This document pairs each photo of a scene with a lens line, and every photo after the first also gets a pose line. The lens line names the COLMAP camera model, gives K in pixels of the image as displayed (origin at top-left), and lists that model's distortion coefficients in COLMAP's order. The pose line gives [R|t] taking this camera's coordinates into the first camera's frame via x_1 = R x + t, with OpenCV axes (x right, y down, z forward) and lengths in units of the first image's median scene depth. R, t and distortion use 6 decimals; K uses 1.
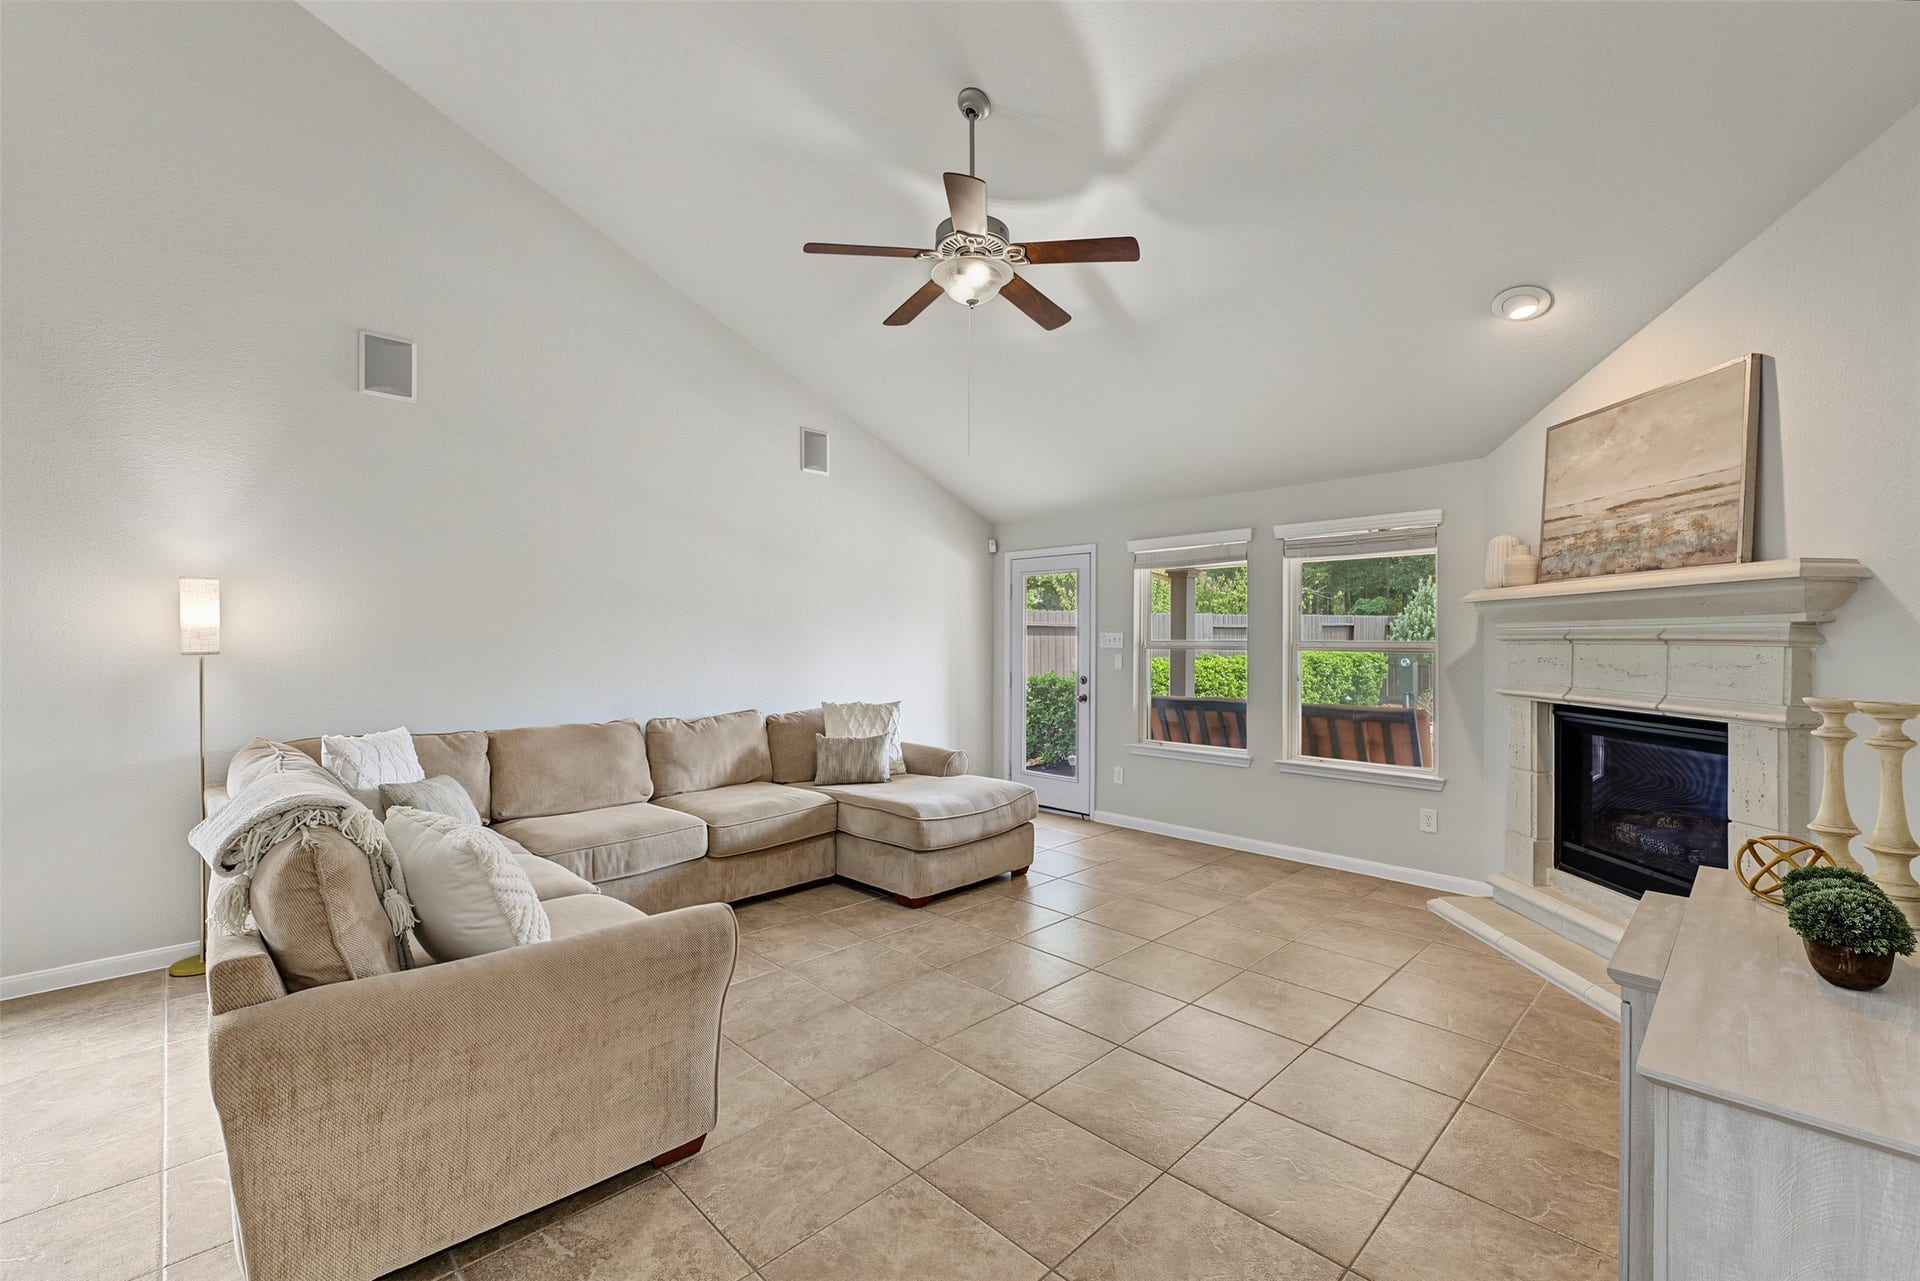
lens RADIAL K [[806.0, 0, 963.2], [0, 806.0, 636.1], [0, 0, 1]] dist [-0.009310, 0.000926]
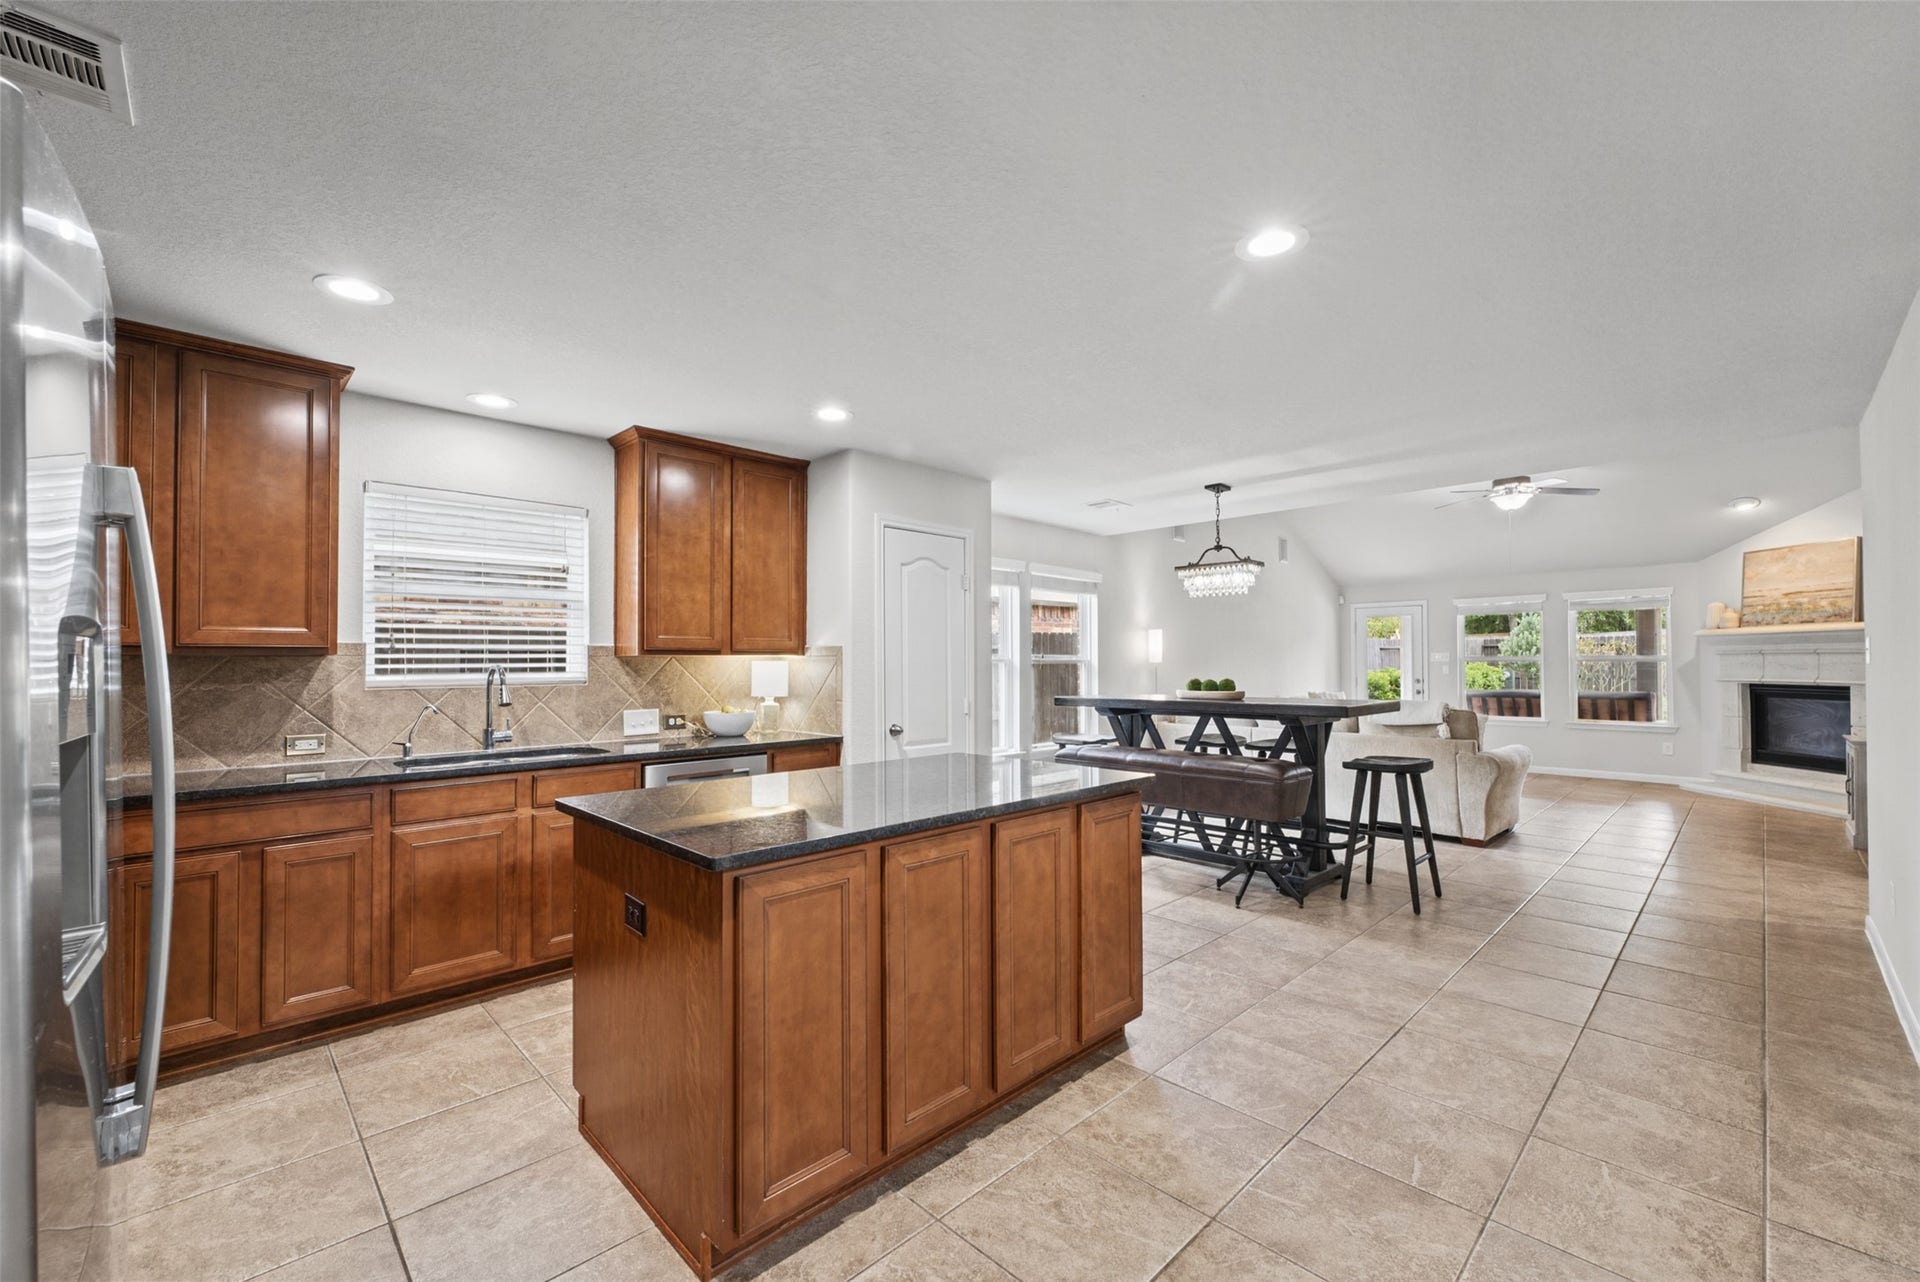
lens RADIAL K [[782.1, 0, 975.8], [0, 782.1, 648.0], [0, 0, 1]] dist [0.006544, -0.001532]
pose [[0.999907, -0.007494, 0.011373, -1.406443], [0.007647, 0.999880, -0.013472, 0.002269], [-0.011270, 0.013558, 0.999845, -1.110315]]
